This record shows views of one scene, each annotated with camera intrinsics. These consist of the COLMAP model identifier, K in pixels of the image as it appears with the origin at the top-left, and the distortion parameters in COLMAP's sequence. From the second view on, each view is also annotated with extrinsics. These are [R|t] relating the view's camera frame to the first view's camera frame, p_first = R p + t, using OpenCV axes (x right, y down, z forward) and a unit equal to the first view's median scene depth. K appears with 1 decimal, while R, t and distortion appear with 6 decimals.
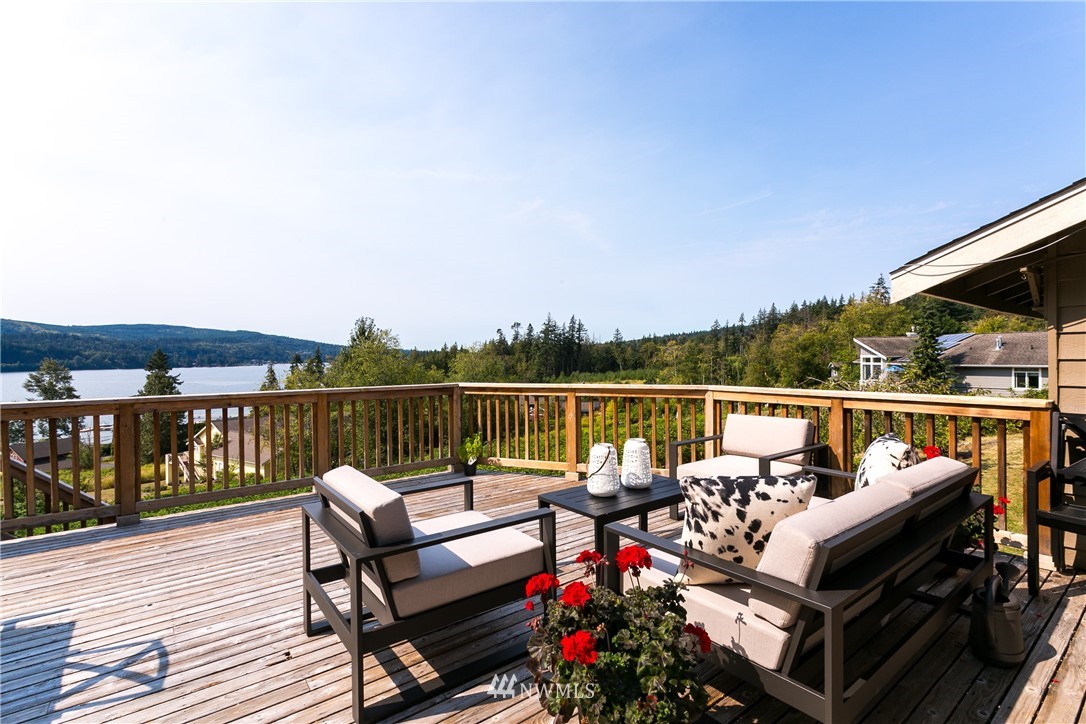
lens RADIAL K [[512.1, 0, 545.5], [0, 512.1, 358.7], [0, 0, 1]] dist [-0.002047, 0.000445]
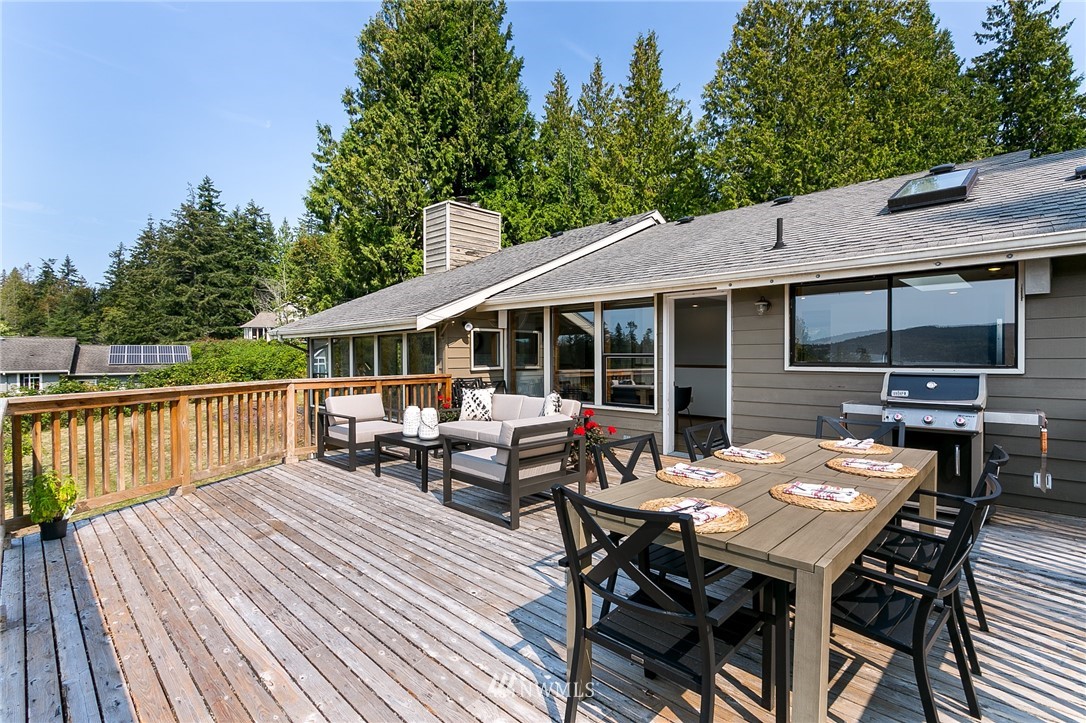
lens RADIAL K [[512.1, 0, 541.6], [0, 512.1, 361.7], [0, 0, 1]] dist [-0.002047, 0.000445]
pose [[-0.134429, -0.000480, 0.990923, -1.279902], [0.010042, 0.999948, 0.001846, 0.016005], [-0.990872, 0.010199, -0.134417, 0.711070]]
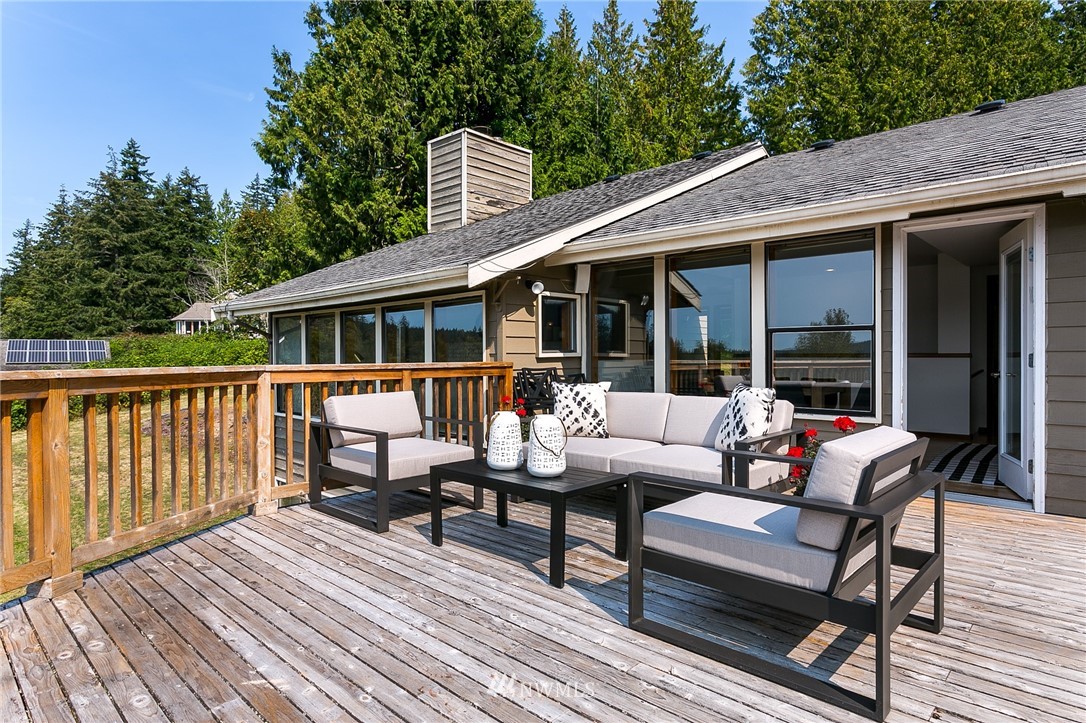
lens RADIAL K [[606.2, 0, 544.4], [0, 606.2, 361.3], [0, 0, 1]] dist [-0.013464, 0.003536]
pose [[-0.156014, 0.001882, 0.987753, -0.712898], [0.009542, 0.999954, -0.000398, 0.065367], [-0.987709, 0.009363, -0.156025, 0.953973]]
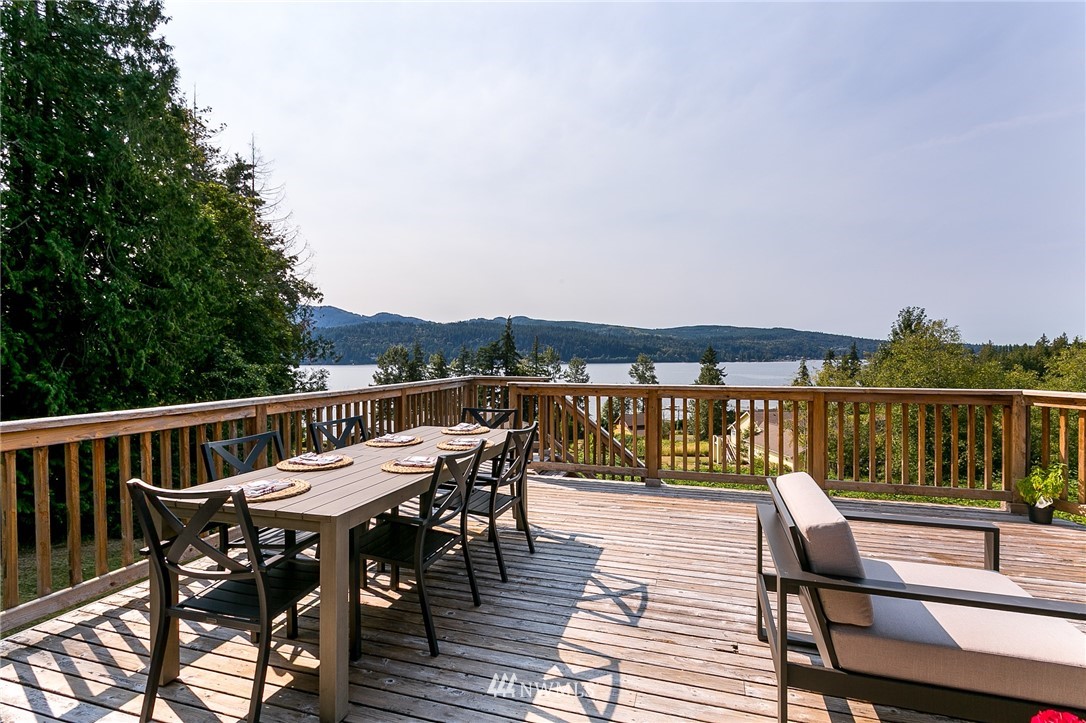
lens RADIAL K [[512.1, 0, 538.8], [0, 512.1, 359.3], [0, 0, 1]] dist [-0.002047, 0.000445]
pose [[0.563924, 0.013275, -0.825720, 0.059985], [-0.005888, 0.999910, 0.012055, 0.000622], [0.825806, -0.001936, 0.563951, 0.067366]]
